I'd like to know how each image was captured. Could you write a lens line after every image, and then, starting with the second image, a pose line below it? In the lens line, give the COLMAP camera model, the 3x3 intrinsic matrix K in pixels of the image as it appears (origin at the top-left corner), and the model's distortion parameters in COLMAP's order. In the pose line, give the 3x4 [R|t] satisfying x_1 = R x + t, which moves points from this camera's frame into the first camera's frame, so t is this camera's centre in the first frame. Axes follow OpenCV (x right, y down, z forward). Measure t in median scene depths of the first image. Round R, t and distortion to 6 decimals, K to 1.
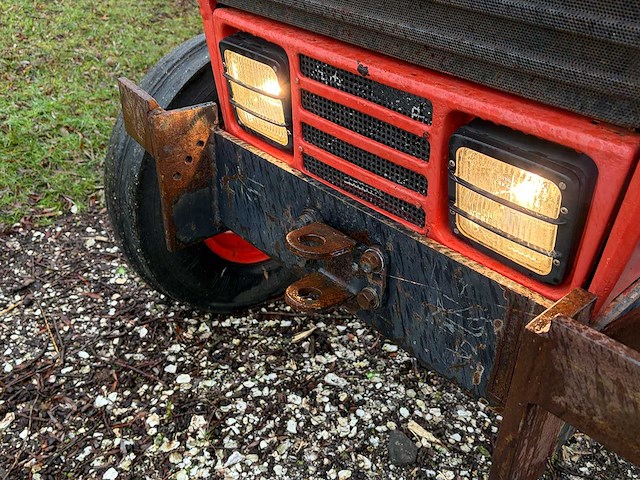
lens RADIAL K [[615.9, 0, 311.5], [0, 615.9, 229.5], [0, 0, 1]] dist [0.035439, 0.000000]
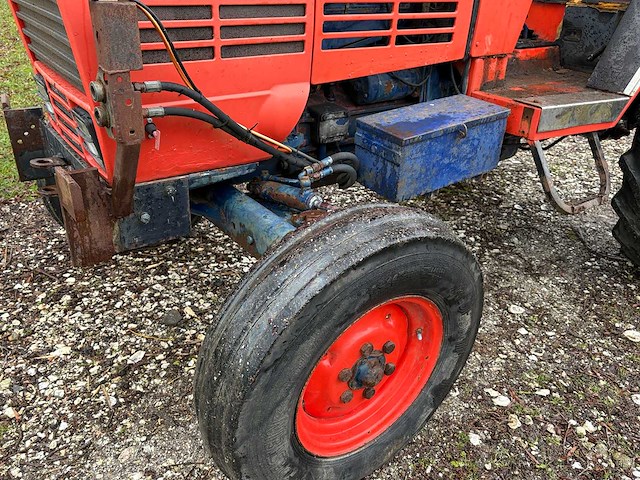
lens RADIAL K [[537.2, 0, 323.9], [0, 537.2, 246.2], [0, 0, 1]] dist [0.035776, -0.007359]
pose [[0.994401, 0.059502, -0.087326, 0.606185], [-0.064202, 0.996579, -0.052039, 0.180076], [0.083930, 0.057354, 0.994820, -0.426592]]
